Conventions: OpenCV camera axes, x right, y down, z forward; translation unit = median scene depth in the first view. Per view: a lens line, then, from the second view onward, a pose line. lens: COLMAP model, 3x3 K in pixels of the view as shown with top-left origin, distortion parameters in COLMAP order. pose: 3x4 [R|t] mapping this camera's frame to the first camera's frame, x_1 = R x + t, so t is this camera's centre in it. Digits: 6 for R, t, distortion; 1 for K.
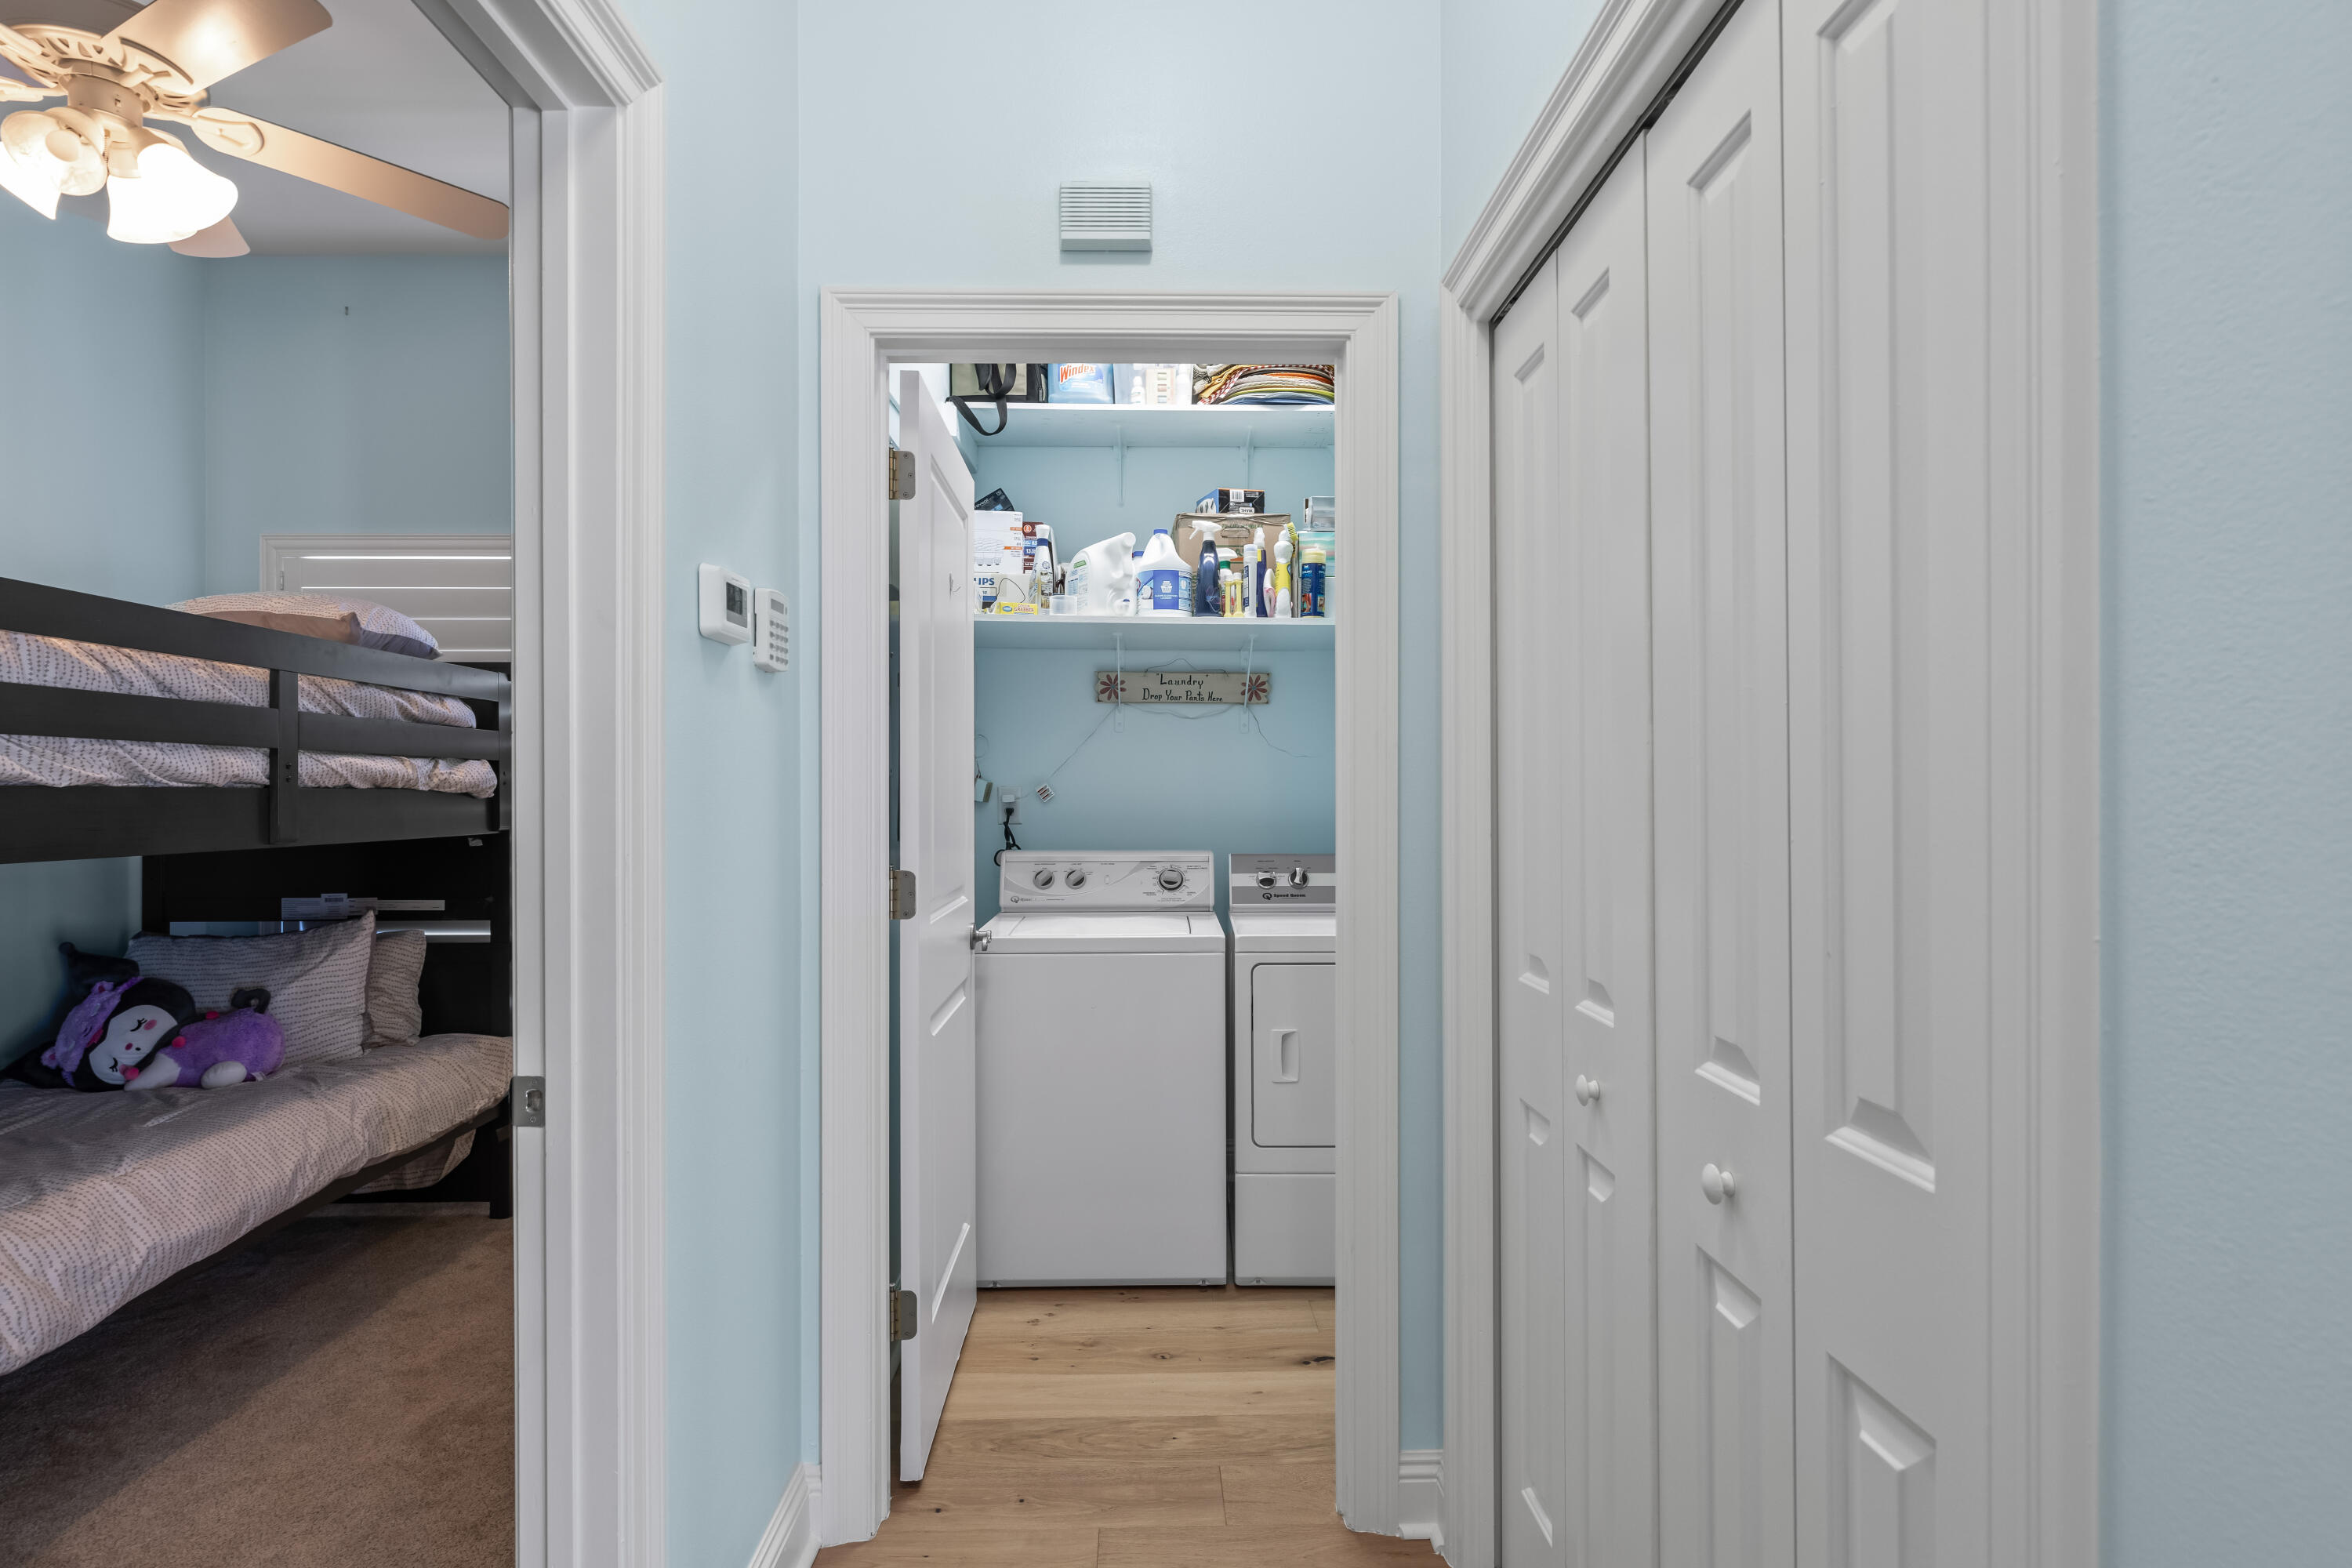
lens RADIAL K [[1226.8, 0, 1178.2], [0, 1226.8, 787.2], [0, 0, 1]] dist [-0.002993, 0.001244]
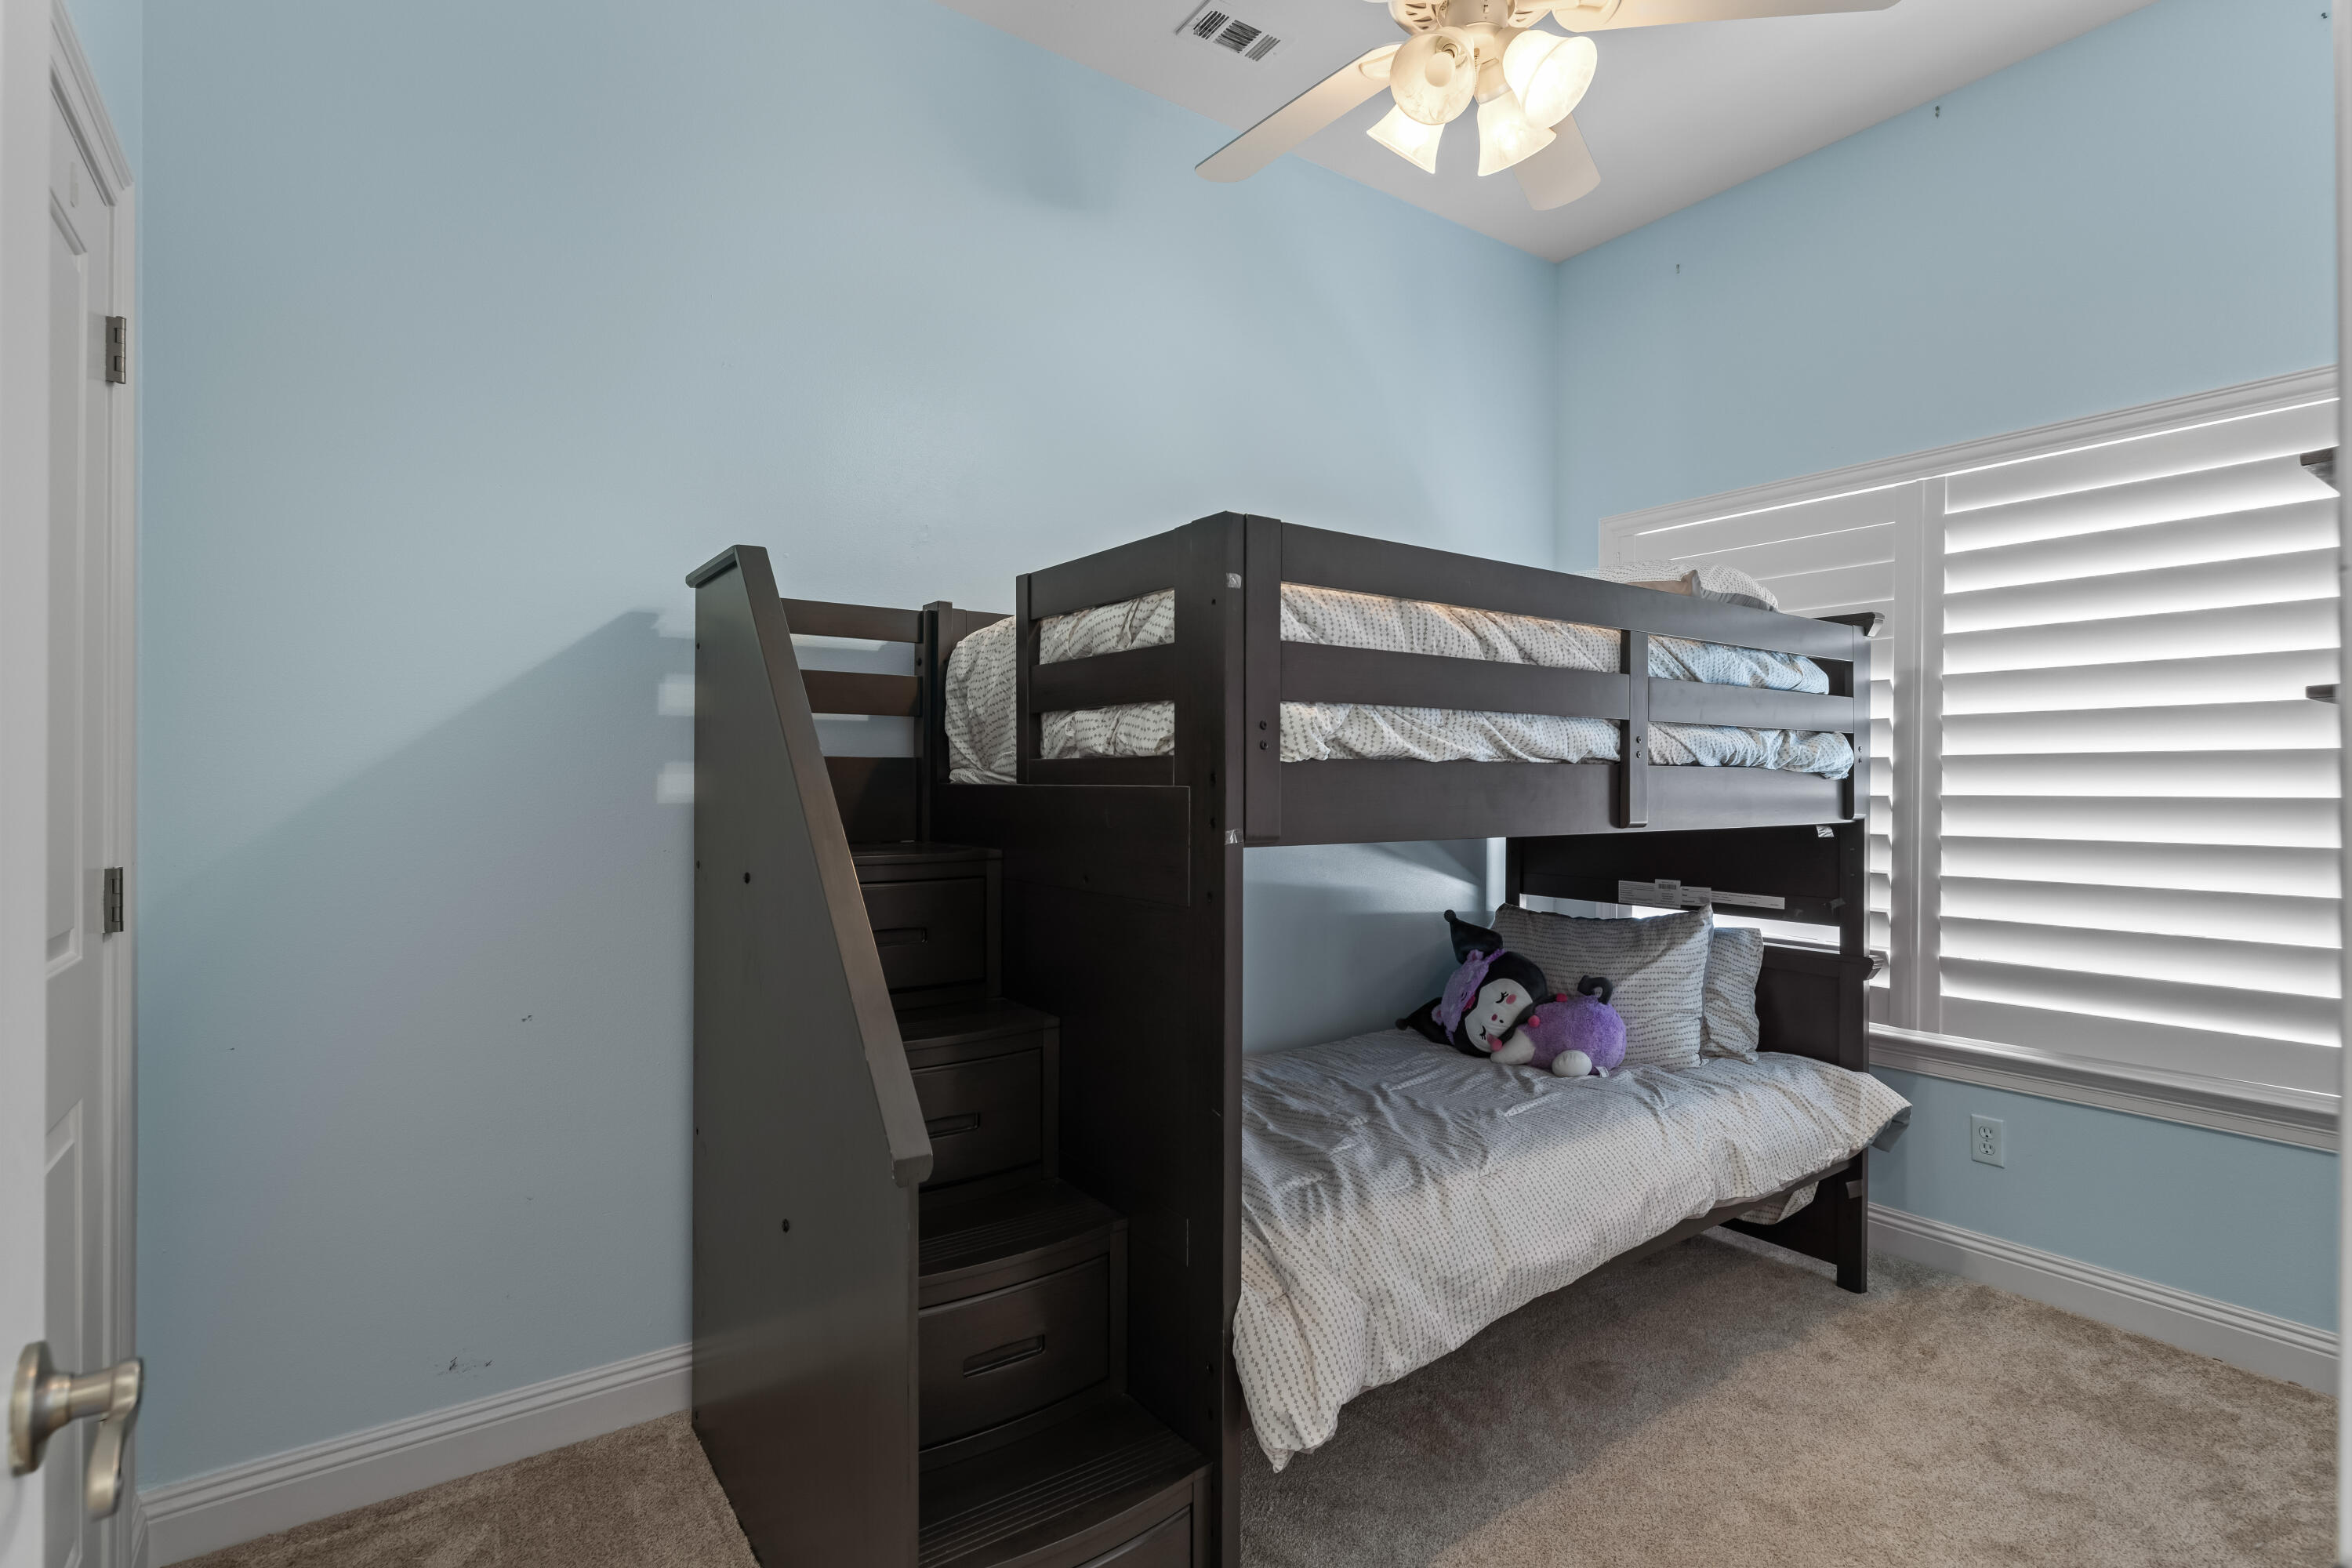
lens RADIAL K [[1128.1, 0, 1180.4], [0, 1128.1, 782.5], [0, 0, 1]] dist [-0.003089, 0.001035]
pose [[0.553898, 0.008045, -0.832546, -0.211819], [-0.001404, 0.999961, 0.008729, 0.006124], [0.832584, -0.003666, 0.553887, 0.251704]]
